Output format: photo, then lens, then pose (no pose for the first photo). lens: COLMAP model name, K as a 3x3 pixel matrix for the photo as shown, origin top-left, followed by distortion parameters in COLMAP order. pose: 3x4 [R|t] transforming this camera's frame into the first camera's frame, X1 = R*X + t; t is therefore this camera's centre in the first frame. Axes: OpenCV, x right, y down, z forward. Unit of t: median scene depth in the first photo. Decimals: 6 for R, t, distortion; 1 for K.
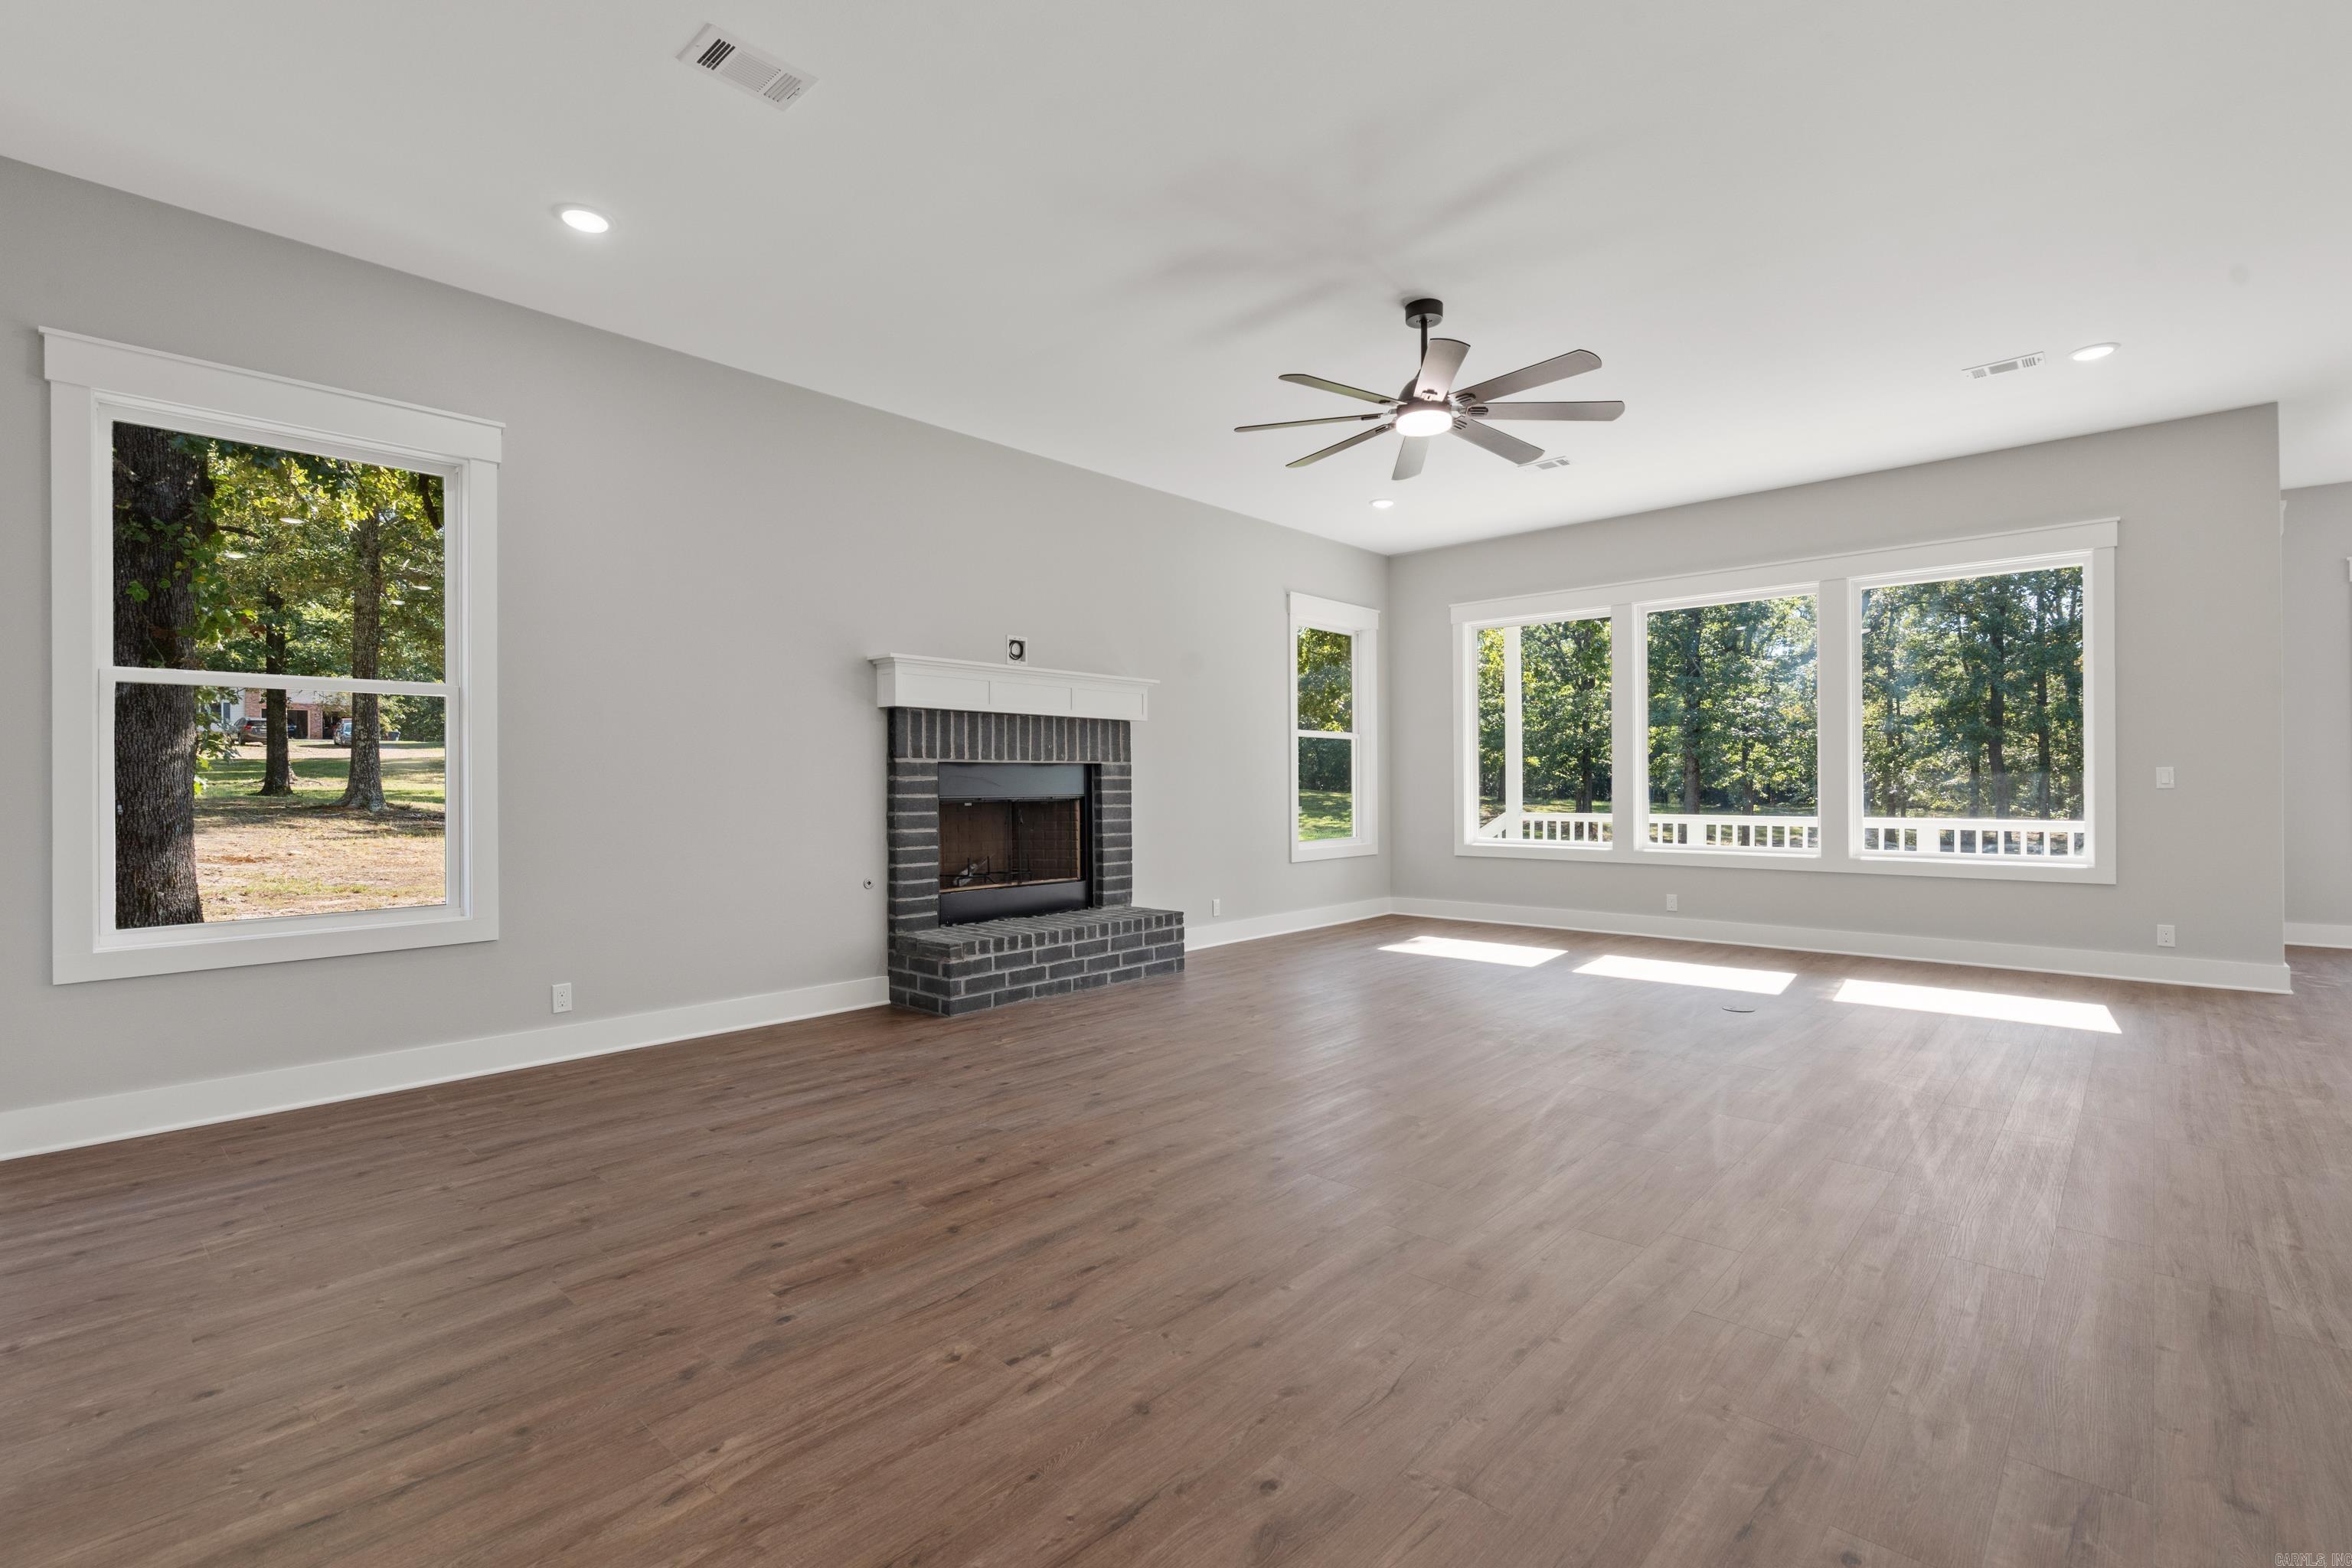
lens RADIAL K [[1064.0, 0, 1184.8], [0, 1064.0, 783.9], [0, 0, 1]] dist [0.001546, 0.000233]
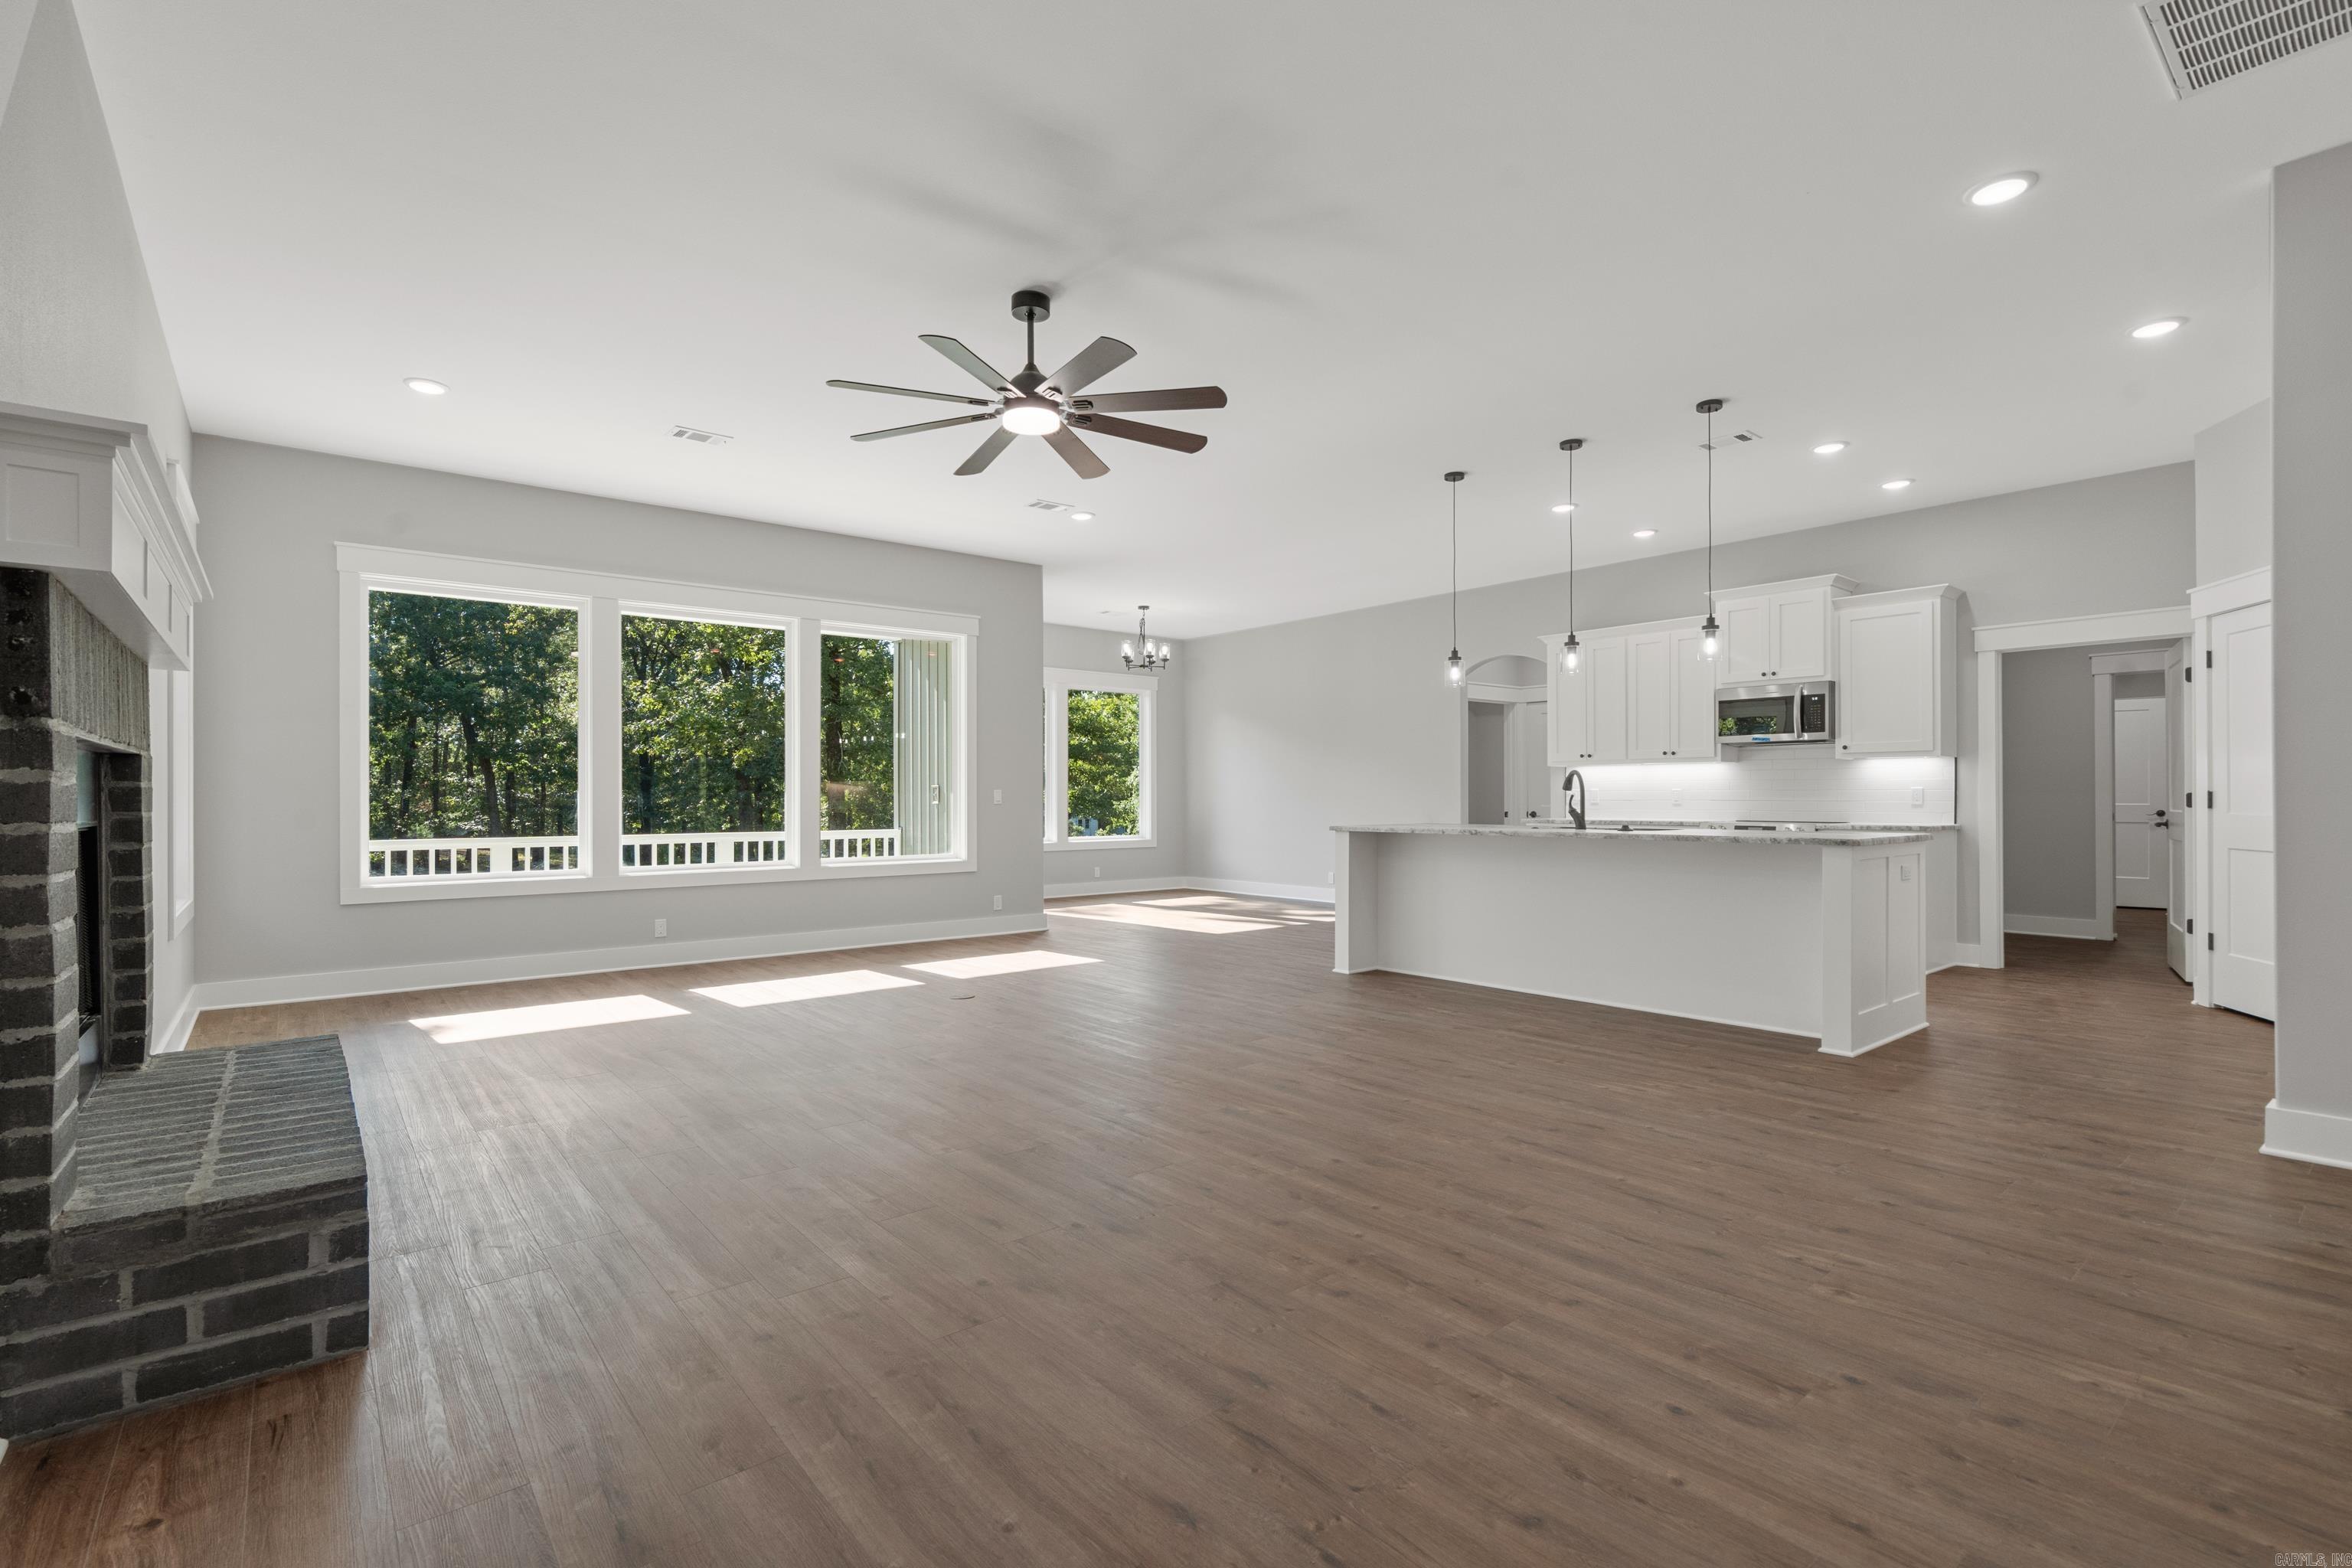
lens RADIAL K [[1058.1, 0, 1176.0], [0, 1058.1, 784.0], [0, 0, 1]] dist [-0.001933, -0.000255]
pose [[0.147167, 0.018578, 0.988937, -0.537261], [0.003704, 0.999806, -0.019334, 0.006060], [-0.989105, 0.006509, 0.147069, 0.569372]]
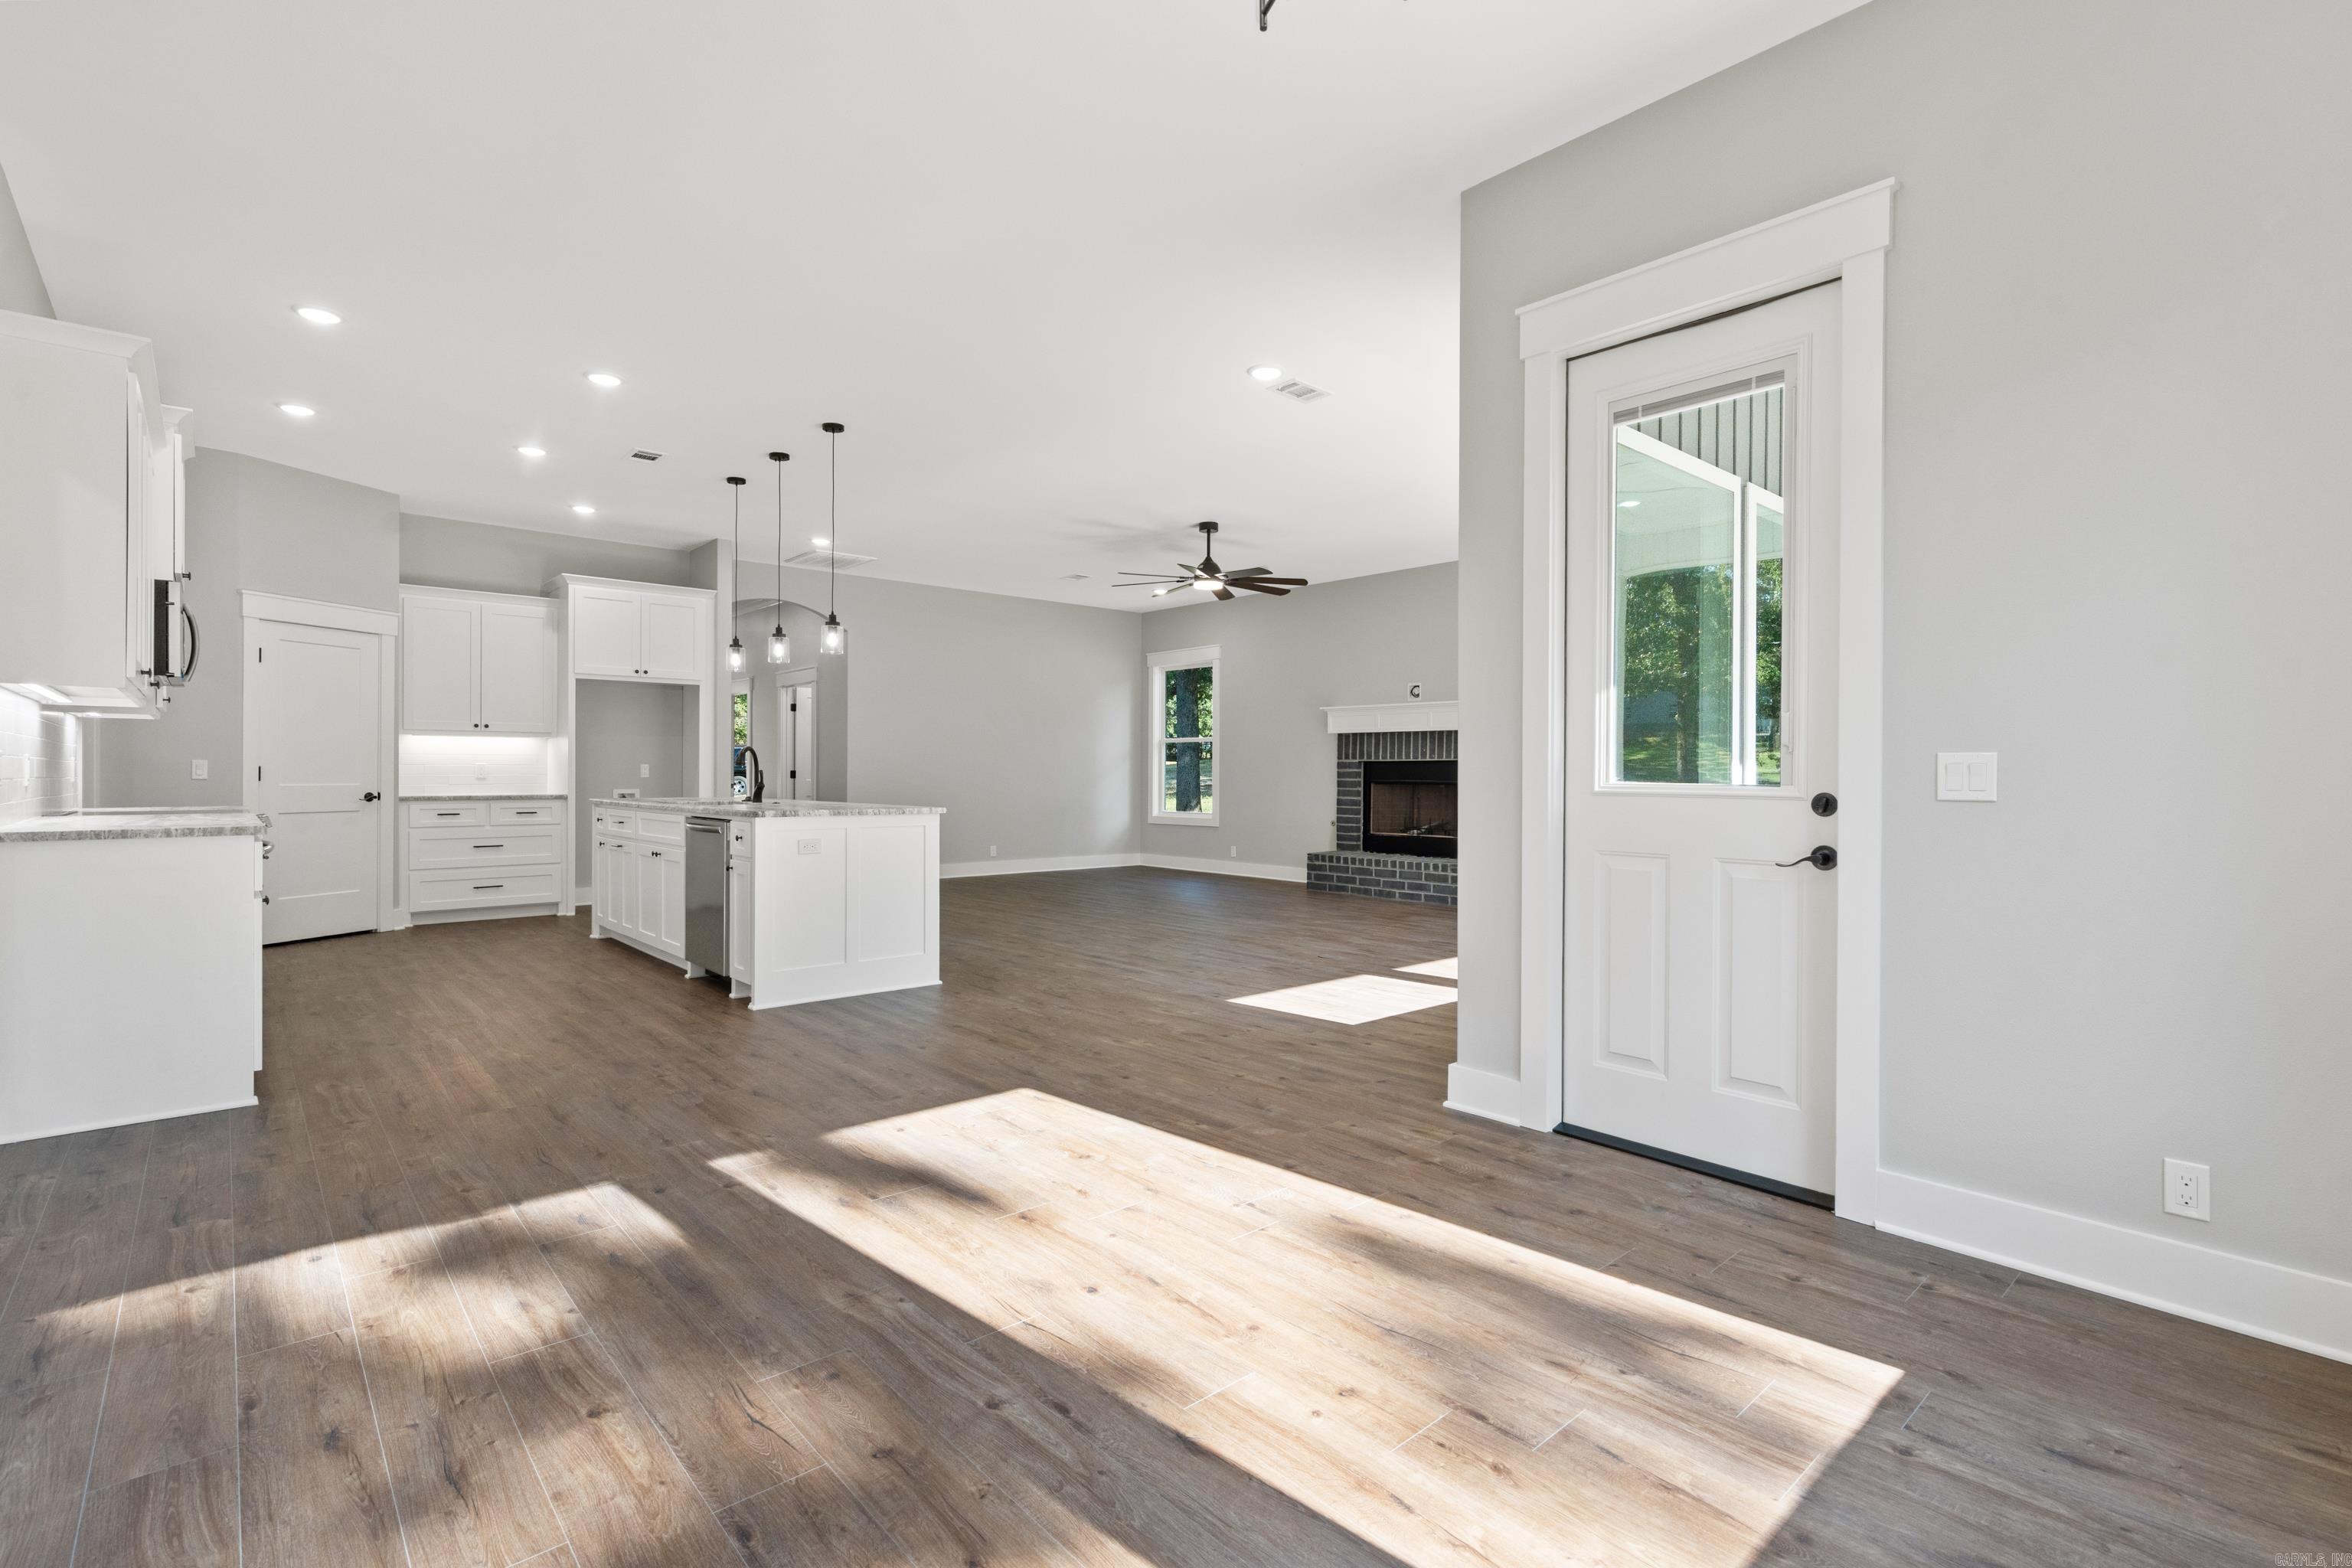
lens RADIAL K [[1078.9, 0, 1175.9], [0, 1078.9, 777.2], [0, 0, 1]] dist [0.000096, 0.001119]
pose [[-0.100519, 0.006919, -0.994911, 1.673597], [-0.004373, 0.999963, 0.007396, -0.006147], [0.994926, 0.005095, -0.100485, 0.879133]]
